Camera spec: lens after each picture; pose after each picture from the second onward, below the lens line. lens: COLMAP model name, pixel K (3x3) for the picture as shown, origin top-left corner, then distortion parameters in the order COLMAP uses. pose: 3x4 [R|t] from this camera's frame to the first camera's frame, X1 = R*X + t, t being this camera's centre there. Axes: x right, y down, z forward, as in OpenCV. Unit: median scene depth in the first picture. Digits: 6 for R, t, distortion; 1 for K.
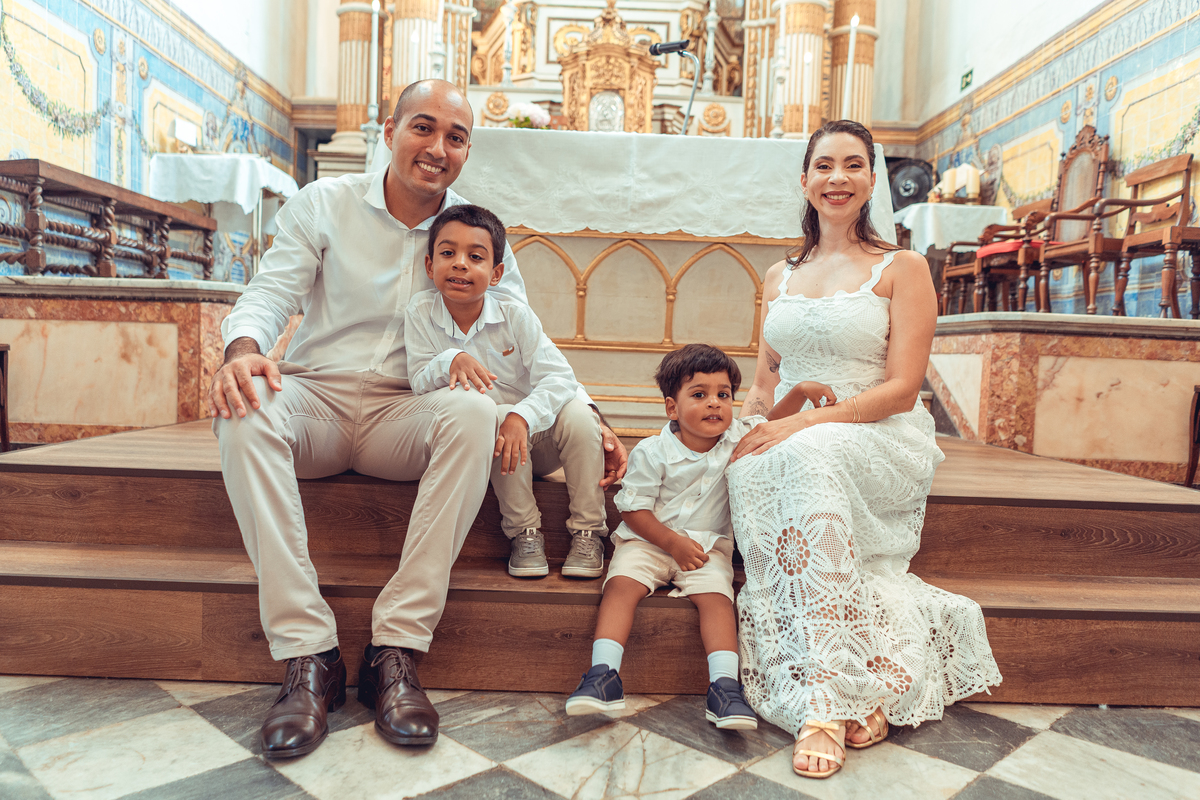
lens RADIAL K [[925.4, 0, 601.2], [0, 925.4, 401.4], [0, 0, 1]] dist [-0.014426, 0.001916]
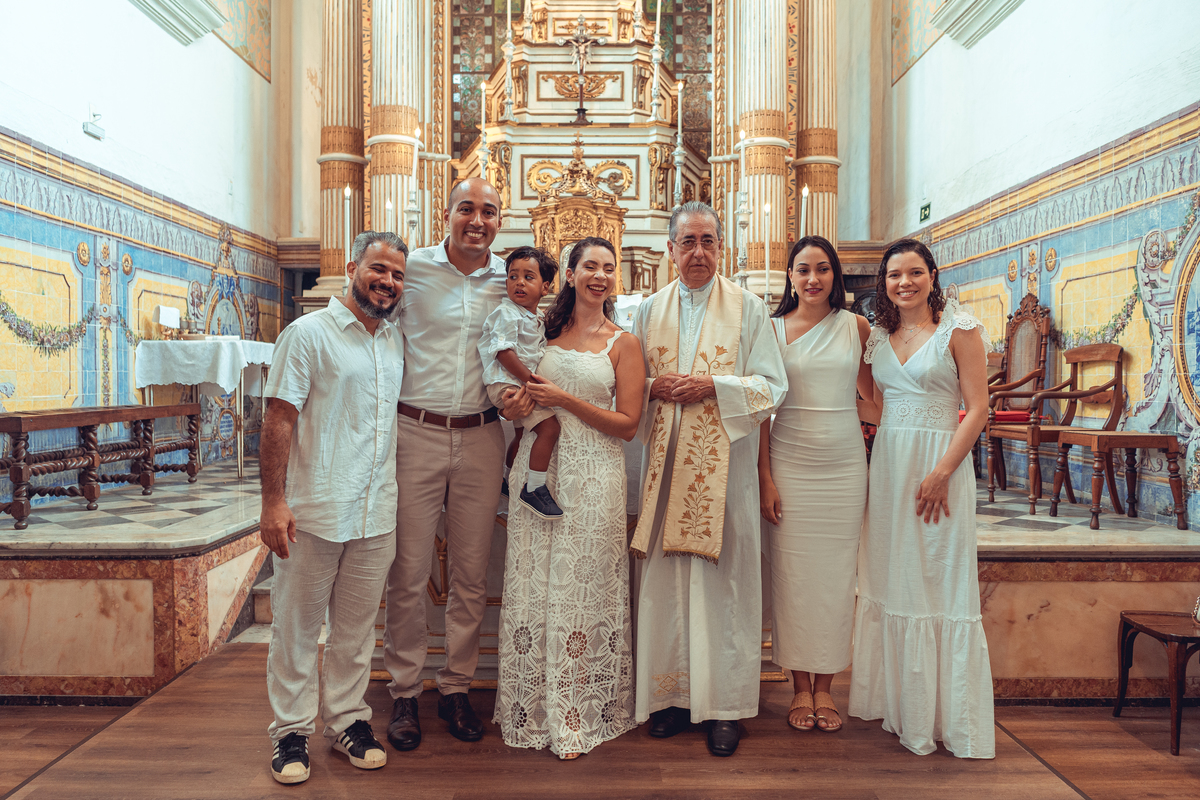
lens RADIAL K [[922.8, 0, 600.0], [0, 922.8, 400.0], [0, 0, 1]] dist [-0.014330, 0.001691]
pose [[0.999388, -0.033507, -0.010077, 0.049484], [0.033165, 0.998927, -0.032334, -0.163104], [0.011149, 0.031980, 0.999426, -0.039073]]
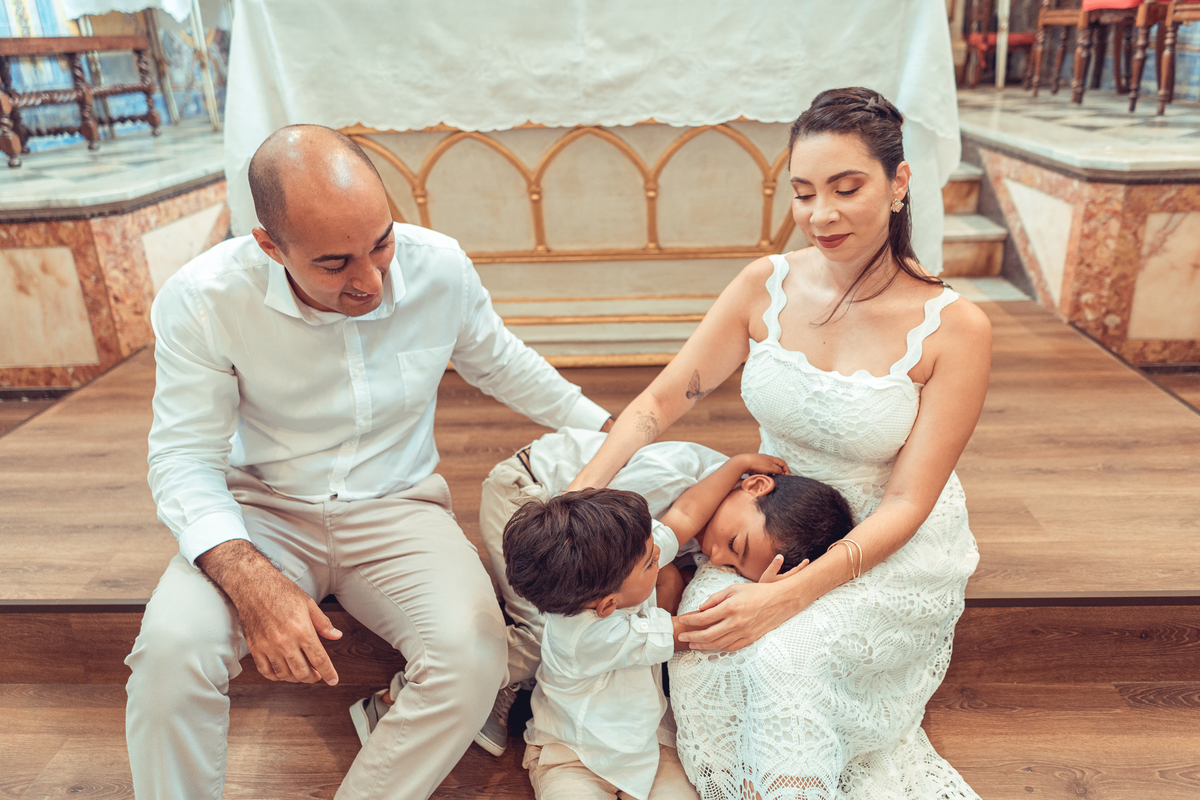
lens RADIAL K [[930.6, 0, 603.4], [0, 930.6, 398.4], [0, 0, 1]] dist [-0.007942, -0.008442]
pose [[0.994834, -0.049152, -0.088827, 0.059988], [0.074524, 0.947743, 0.310209, -0.121370], [0.068938, -0.315226, 0.946510, 0.134585]]
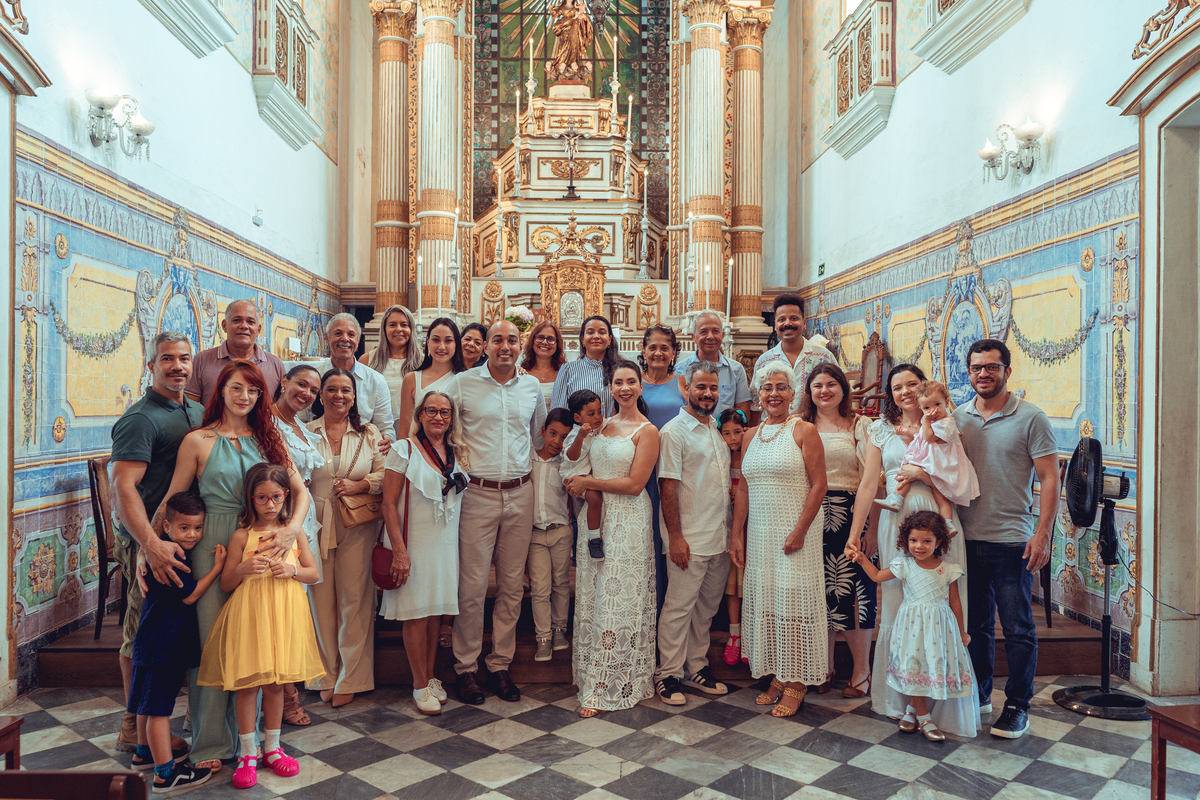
lens RADIAL K [[922.8, 0, 600.0], [0, 922.8, 400.0], [0, 0, 1]] dist [-0.014330, 0.001691]
pose [[0.998936, -0.032867, 0.032358, -0.002705], [0.034431, 0.998203, -0.049042, -0.121309], [-0.030688, 0.050104, 0.998272, -0.573073]]
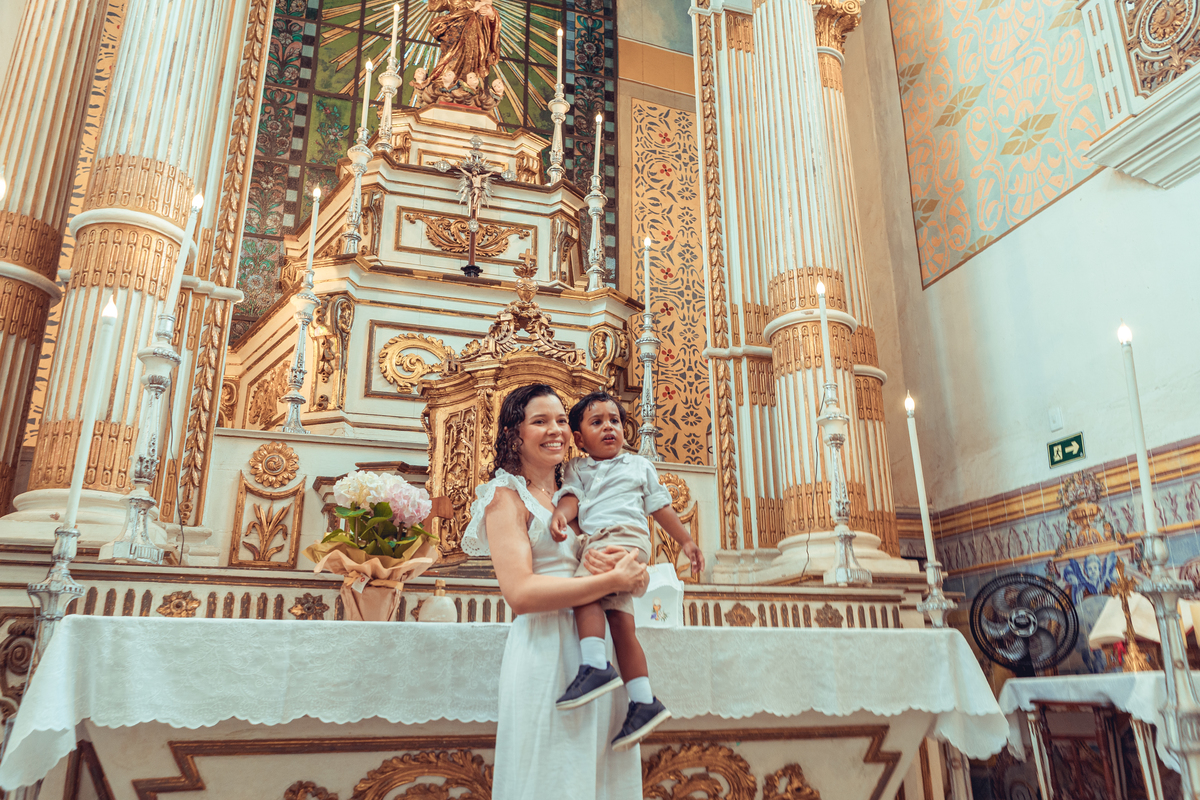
lens RADIAL K [[925.7, 0, 614.2], [0, 925.7, 398.0], [0, 0, 1]] dist [-0.034353, 0.003631]
pose [[0.949516, 0.051756, 0.309419, -0.138796], [0.065541, 0.931807, -0.356987, -0.242419], [-0.306795, 0.359245, 0.881374, 0.719686]]
